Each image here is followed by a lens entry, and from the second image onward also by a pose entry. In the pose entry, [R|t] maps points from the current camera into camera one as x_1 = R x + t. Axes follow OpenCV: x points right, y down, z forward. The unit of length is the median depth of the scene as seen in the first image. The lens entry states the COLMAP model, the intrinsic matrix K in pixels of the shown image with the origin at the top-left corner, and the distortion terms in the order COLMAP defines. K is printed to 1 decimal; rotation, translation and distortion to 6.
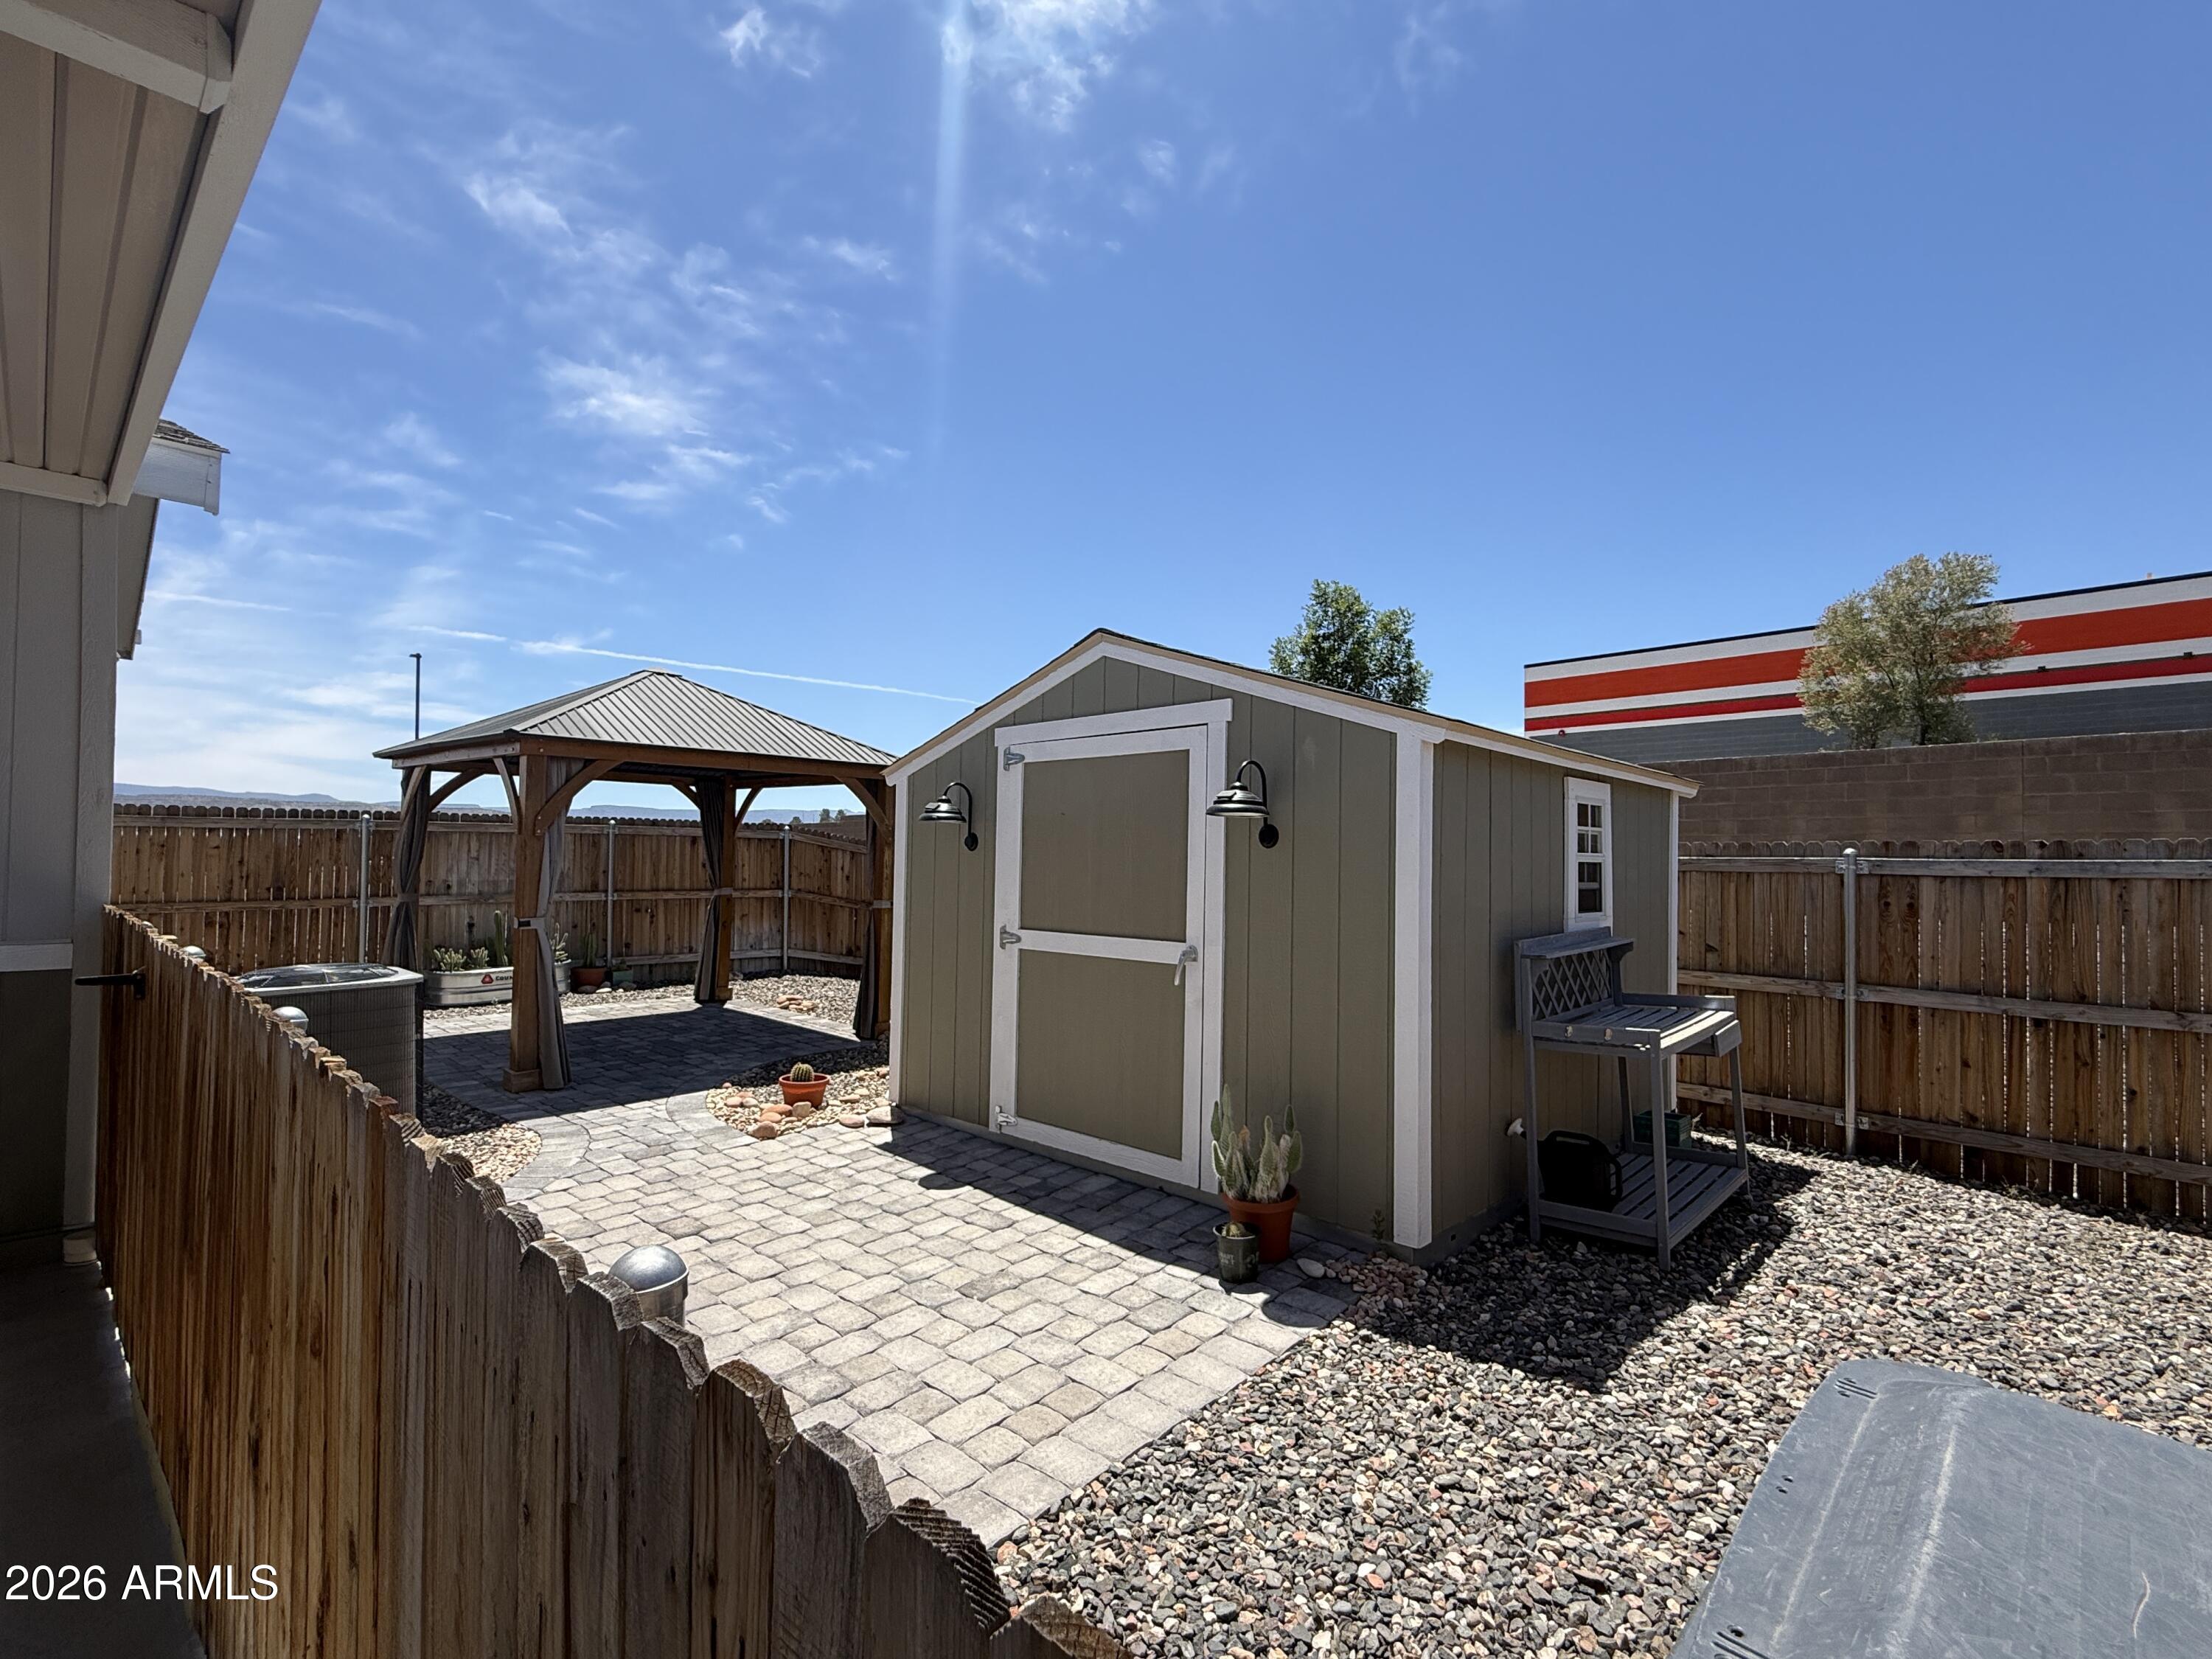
lens RADIAL K [[1027.5, 0, 1101.2], [0, 1027.5, 827.5], [0, 0, 1]] dist [0.001101, 0.000577]
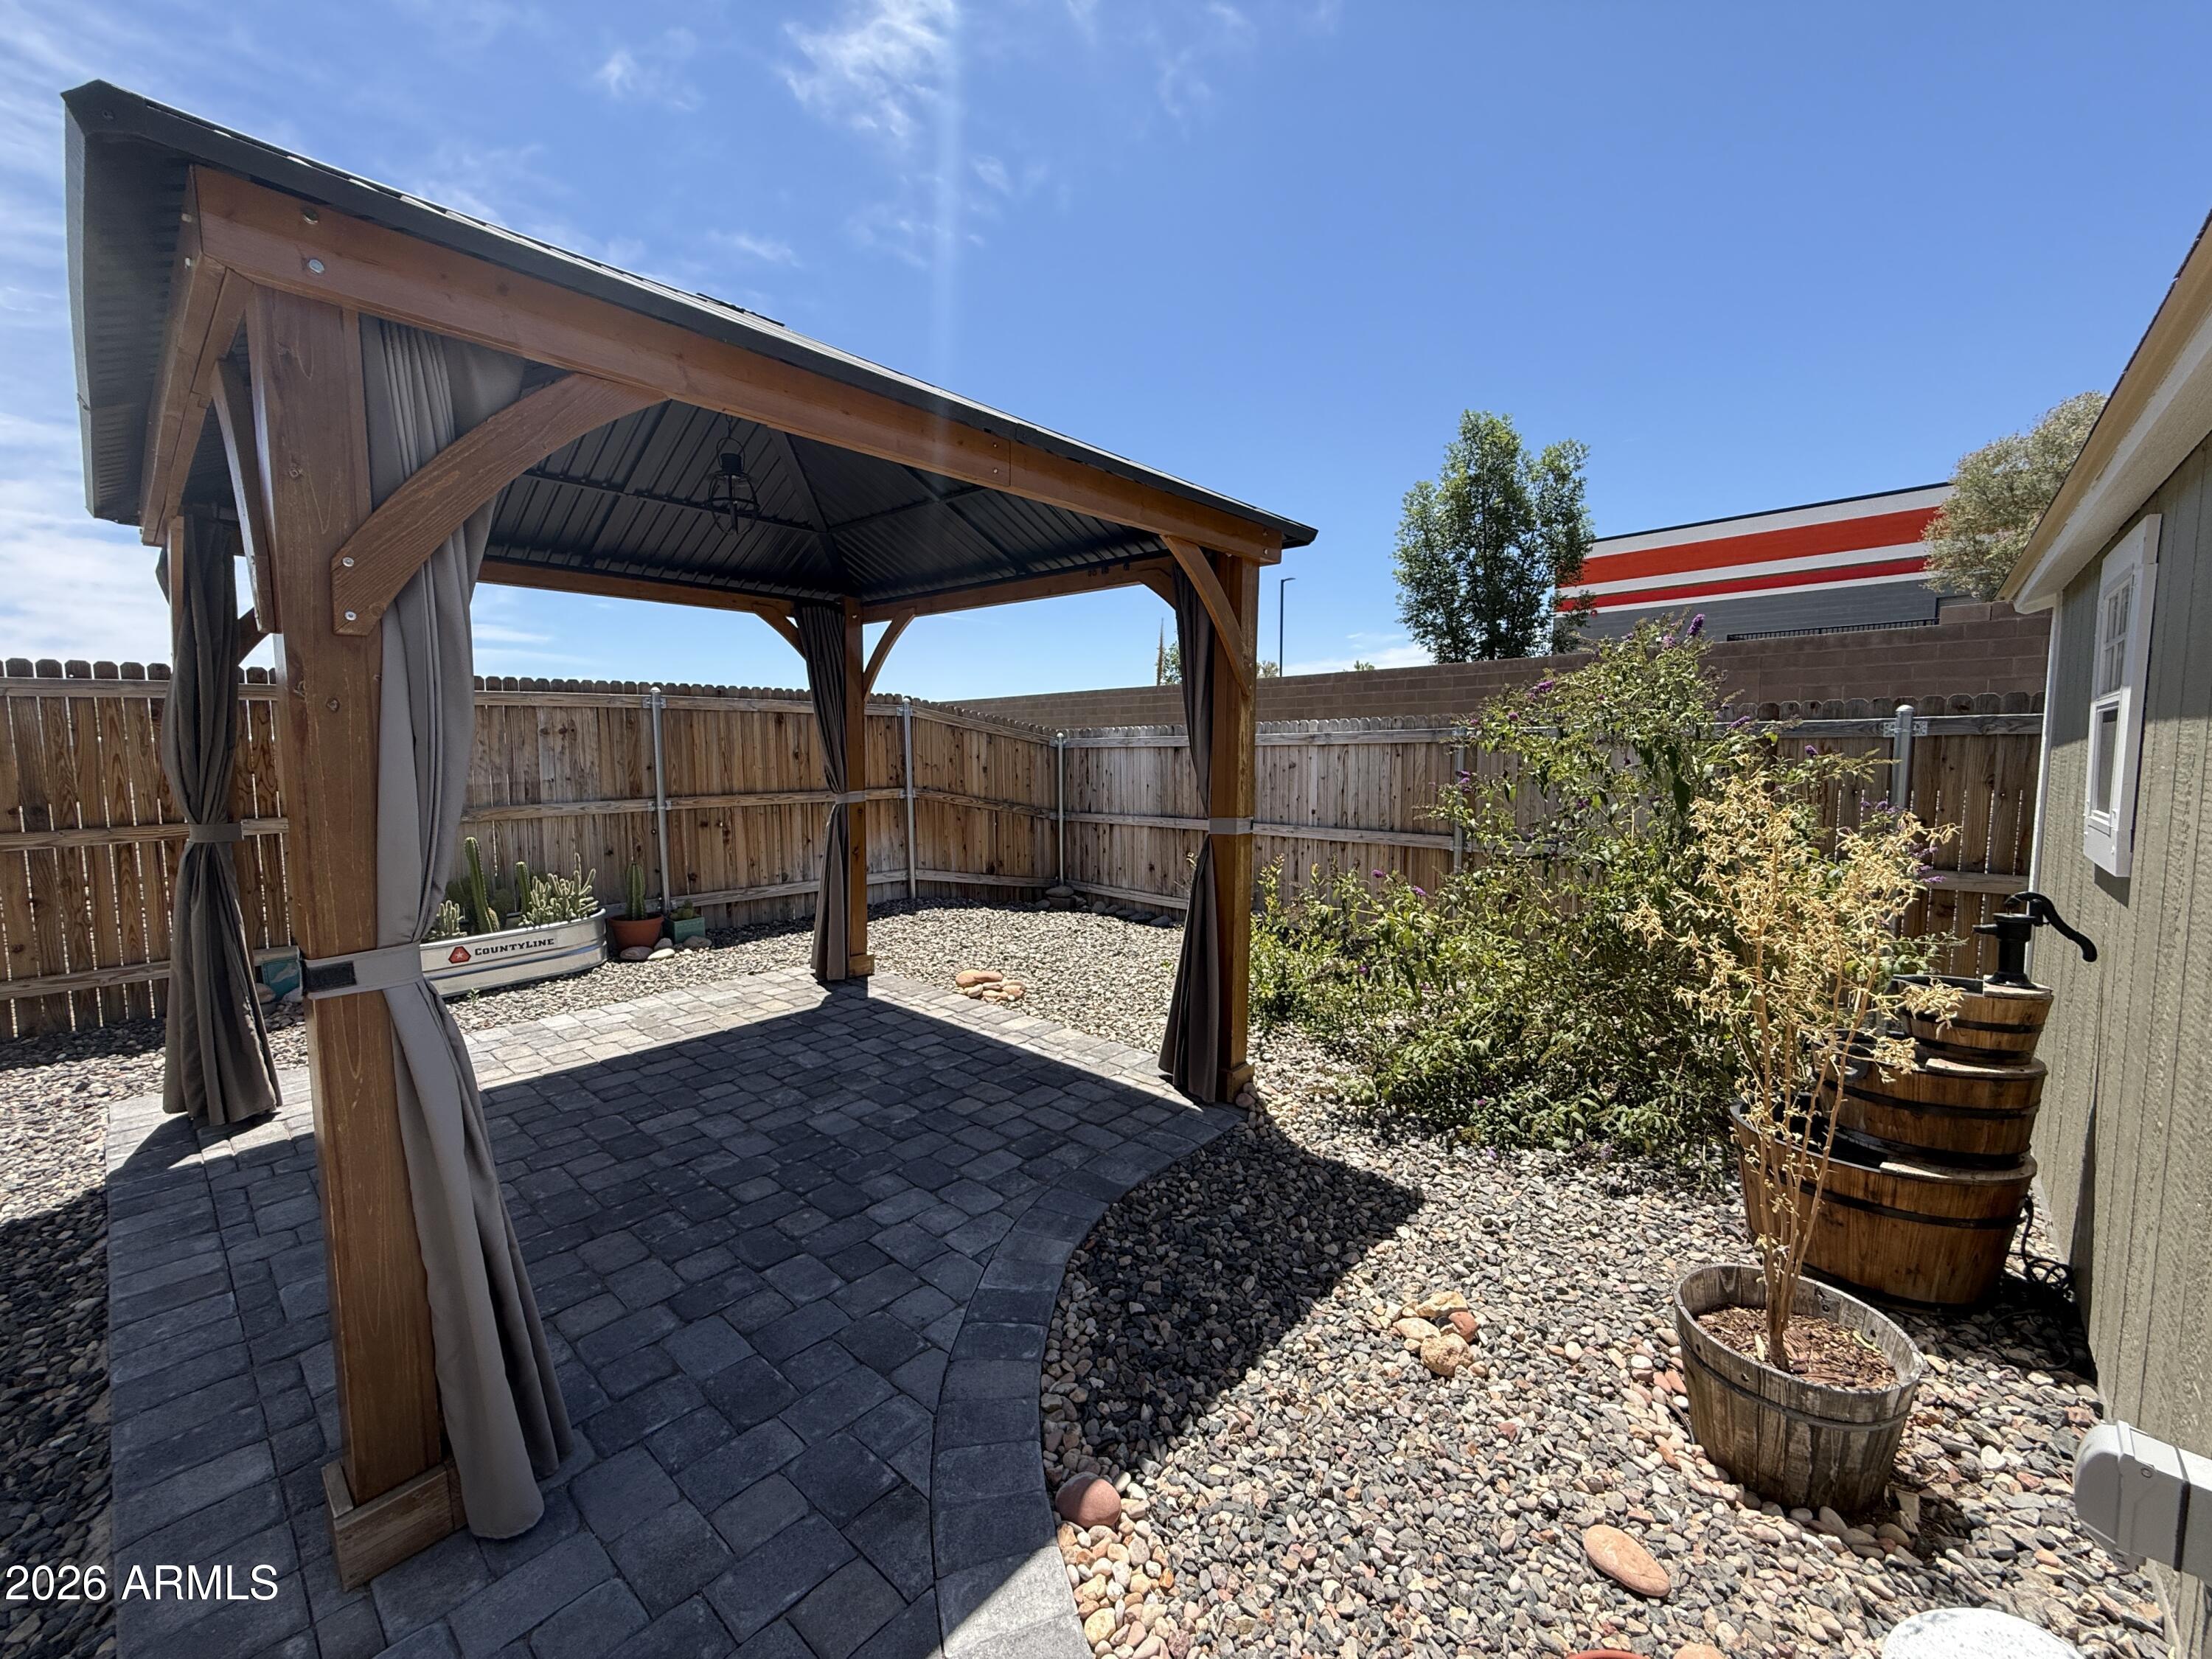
lens RADIAL K [[883.0, 0, 1103.3], [0, 883.0, 825.8], [0, 0, 1]] dist [0.001279, -0.000077]
pose [[0.999722, -0.016715, 0.016631, -0.203258], [0.014609, 0.992719, 0.119564, 0.017015], [-0.018508, -0.119288, 0.992687, 0.429728]]
